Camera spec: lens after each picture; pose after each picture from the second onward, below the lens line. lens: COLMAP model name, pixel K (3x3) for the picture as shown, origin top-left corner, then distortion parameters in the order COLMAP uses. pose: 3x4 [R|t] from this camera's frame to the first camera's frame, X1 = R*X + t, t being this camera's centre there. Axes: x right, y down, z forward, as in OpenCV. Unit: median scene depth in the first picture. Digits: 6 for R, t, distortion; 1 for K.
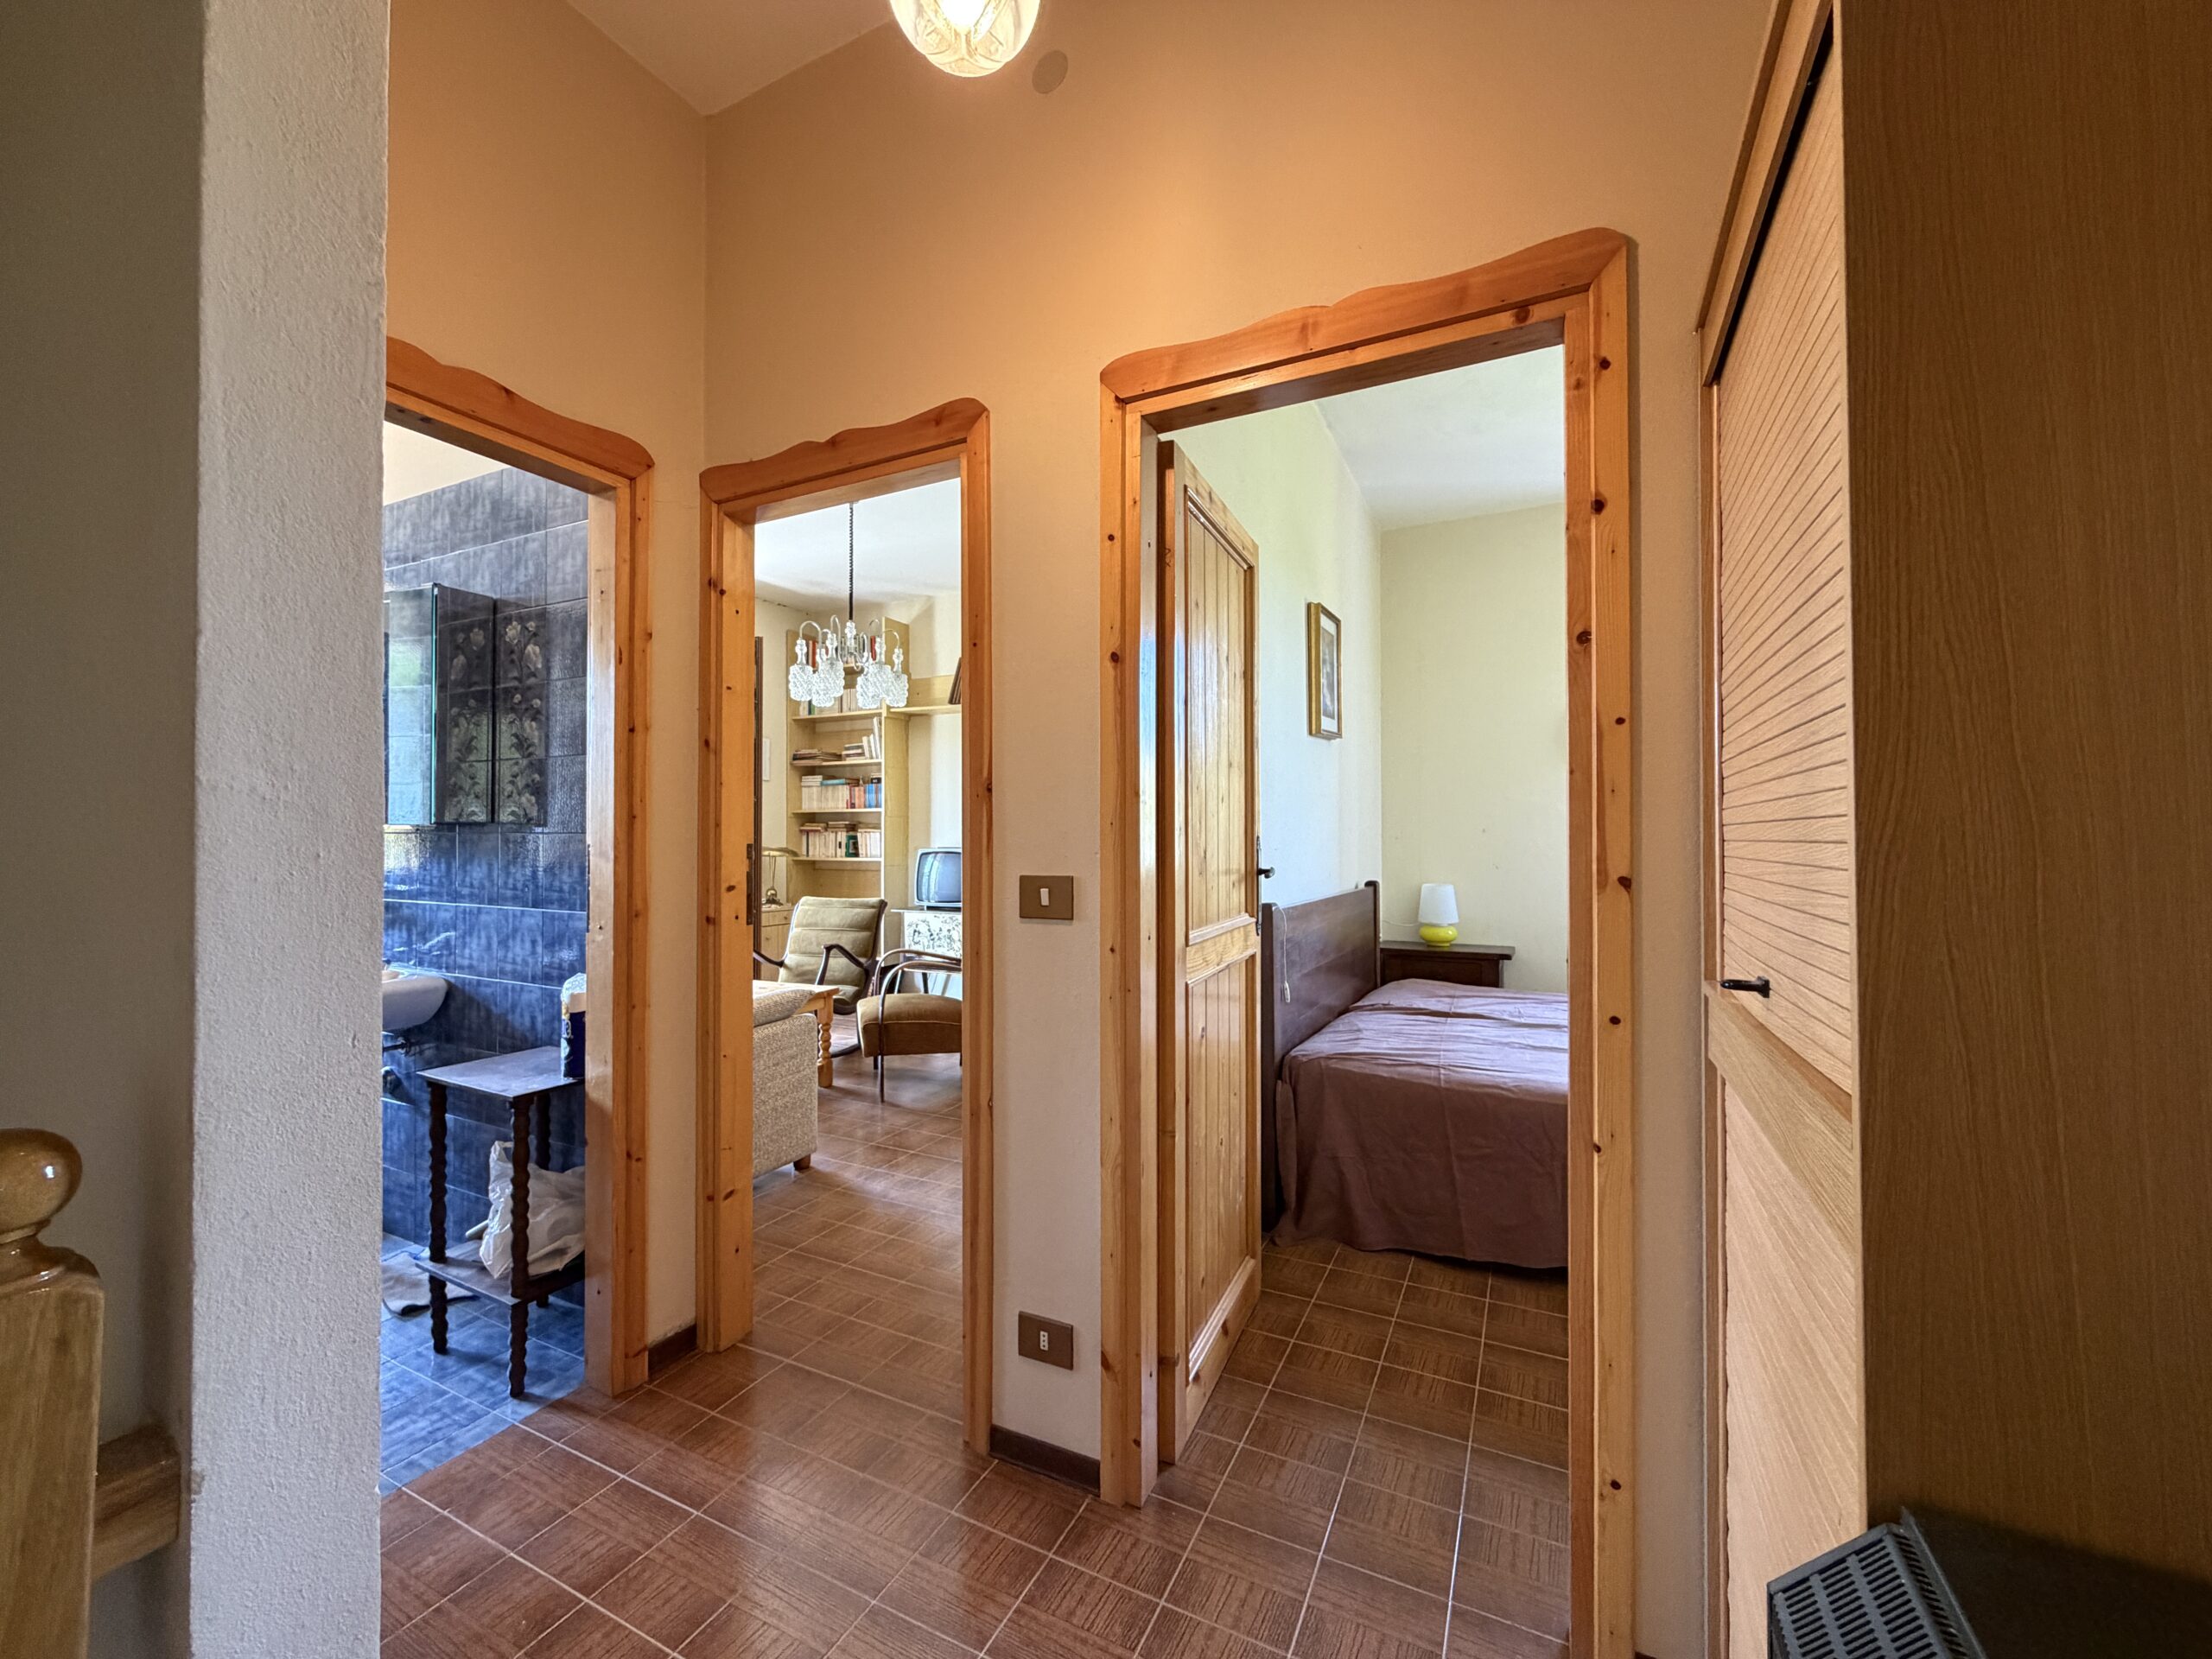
lens RADIAL K [[882.6, 0, 1100.3], [0, 882.6, 827.6], [0, 0, 1]] dist [0.000740, 0.000032]
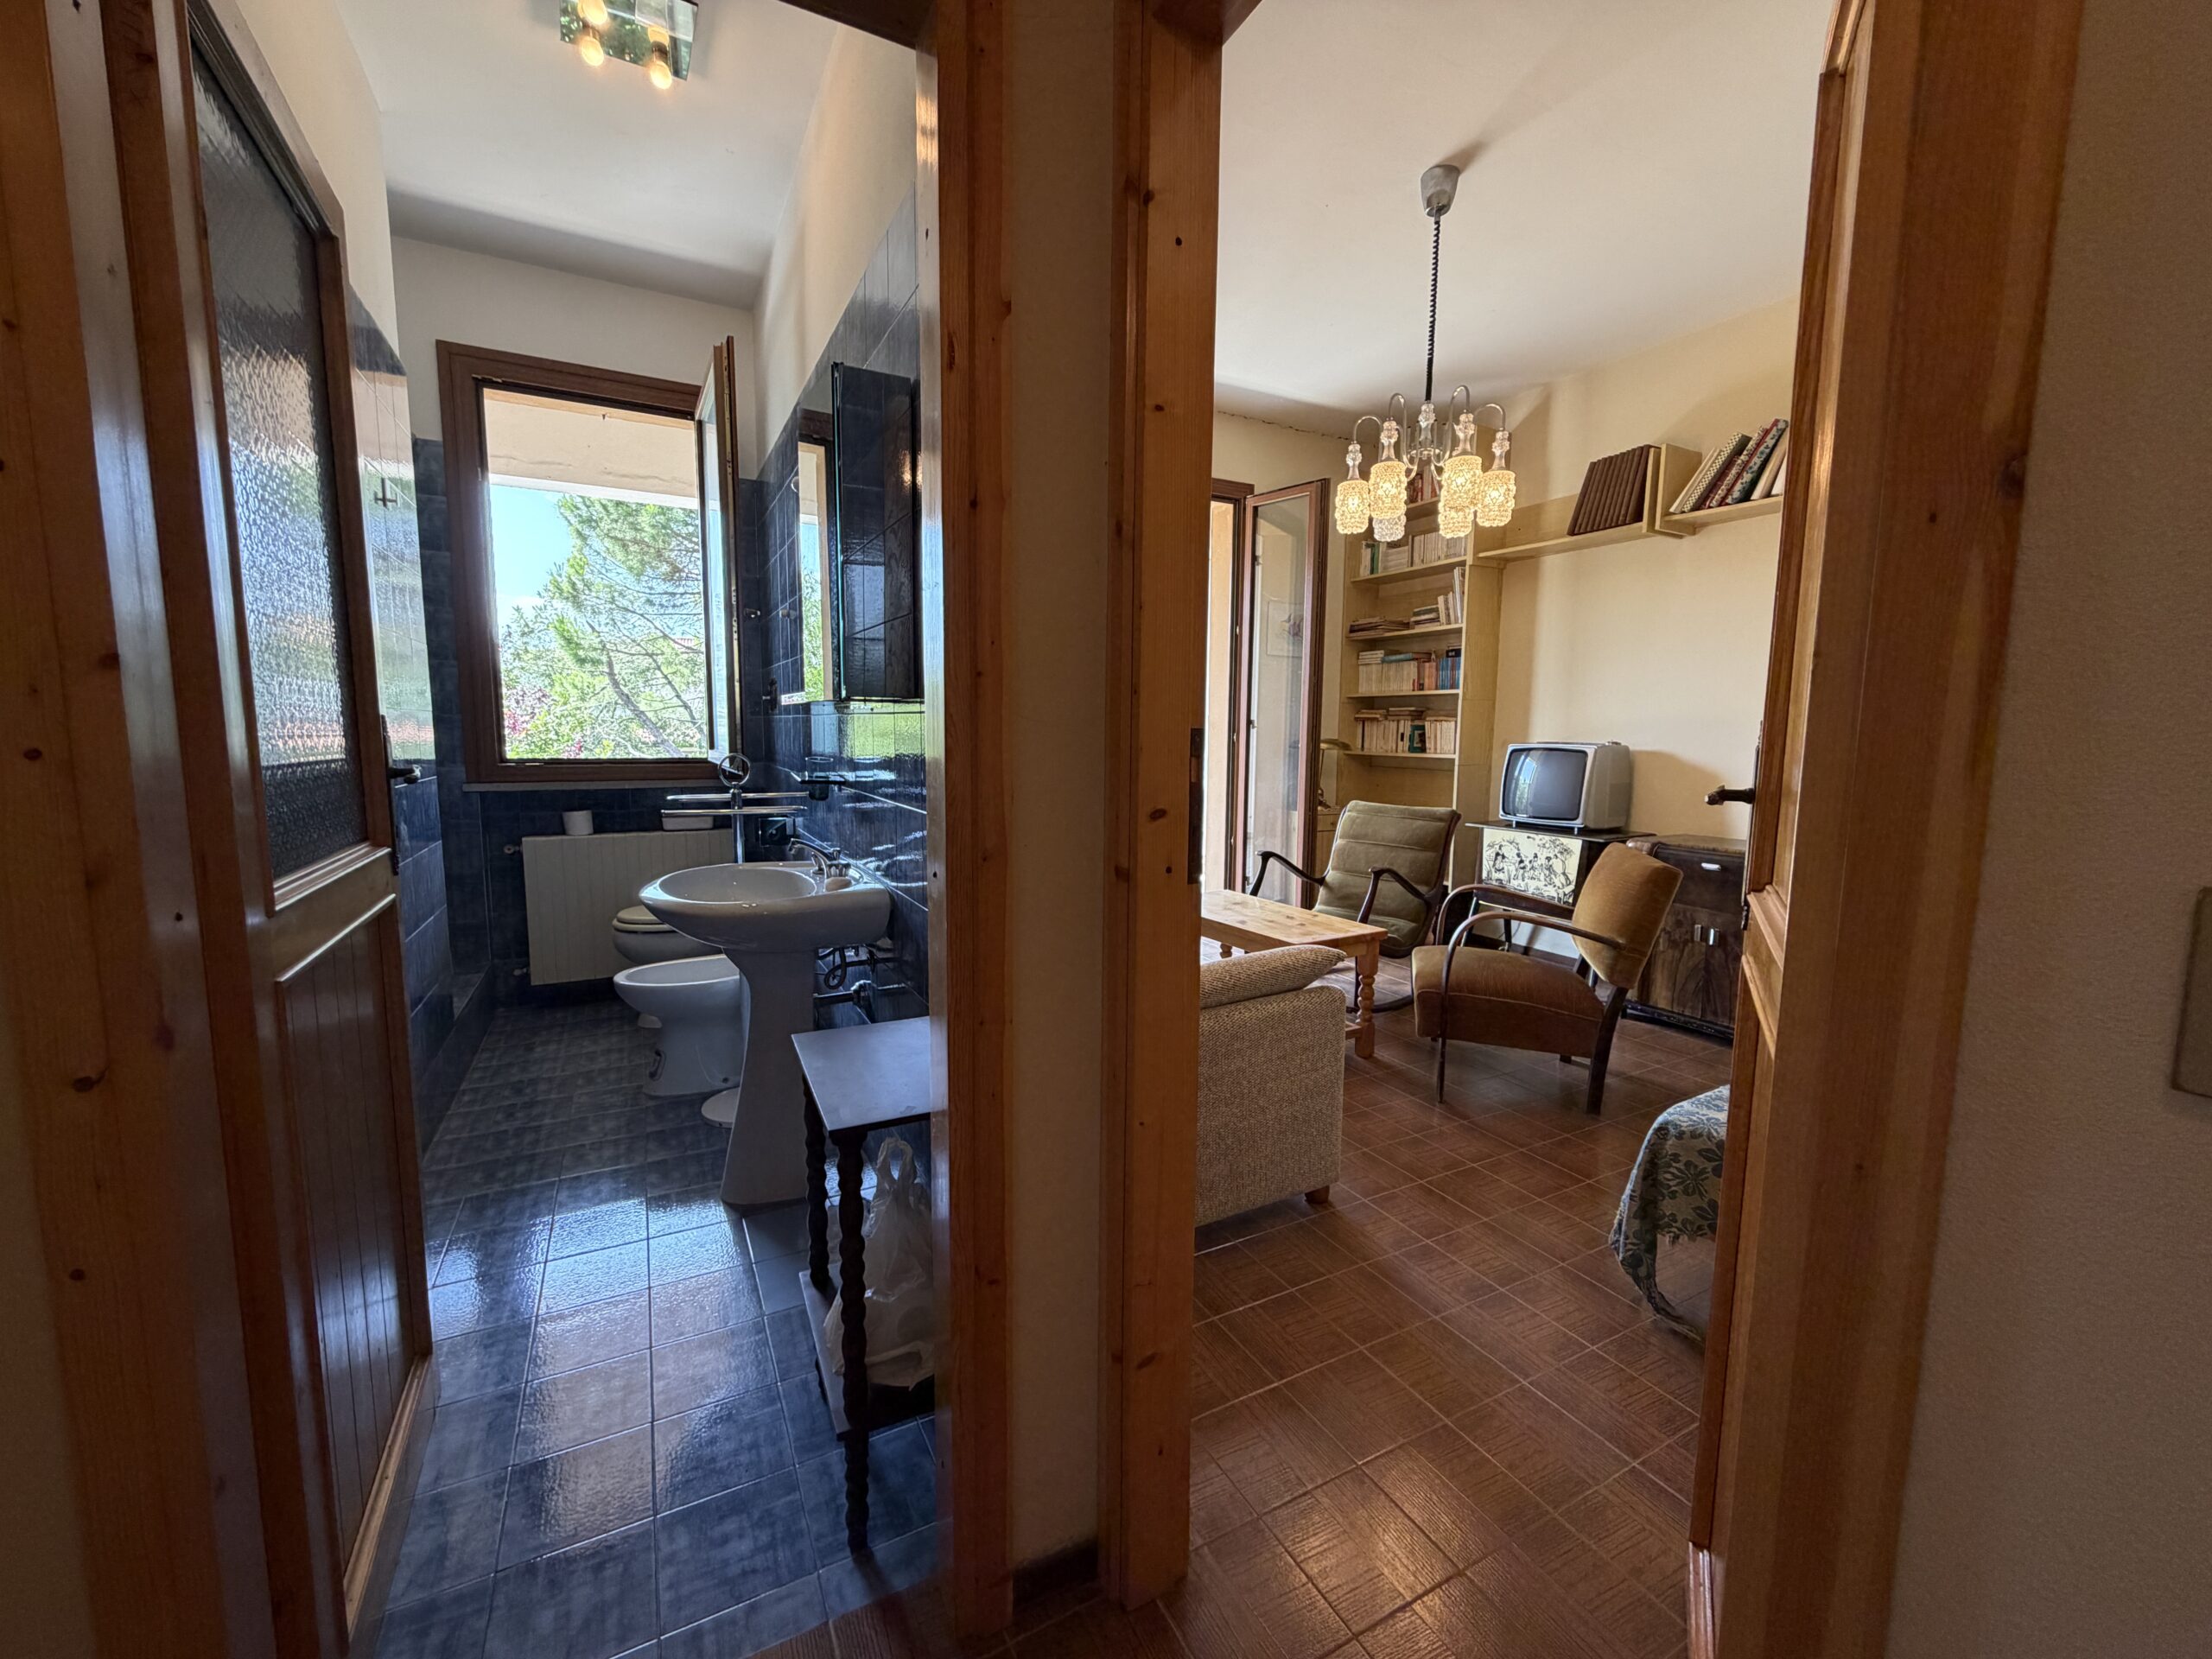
lens RADIAL K [[882.6, 0, 1100.3], [0, 882.6, 827.6], [0, 0, 1]] dist [0.000740, 0.000032]
pose [[0.812646, 0.075069, -0.577903, -0.054216], [-0.004207, 0.992398, 0.122995, 0.004580], [0.582743, -0.097520, 0.806784, 0.208108]]
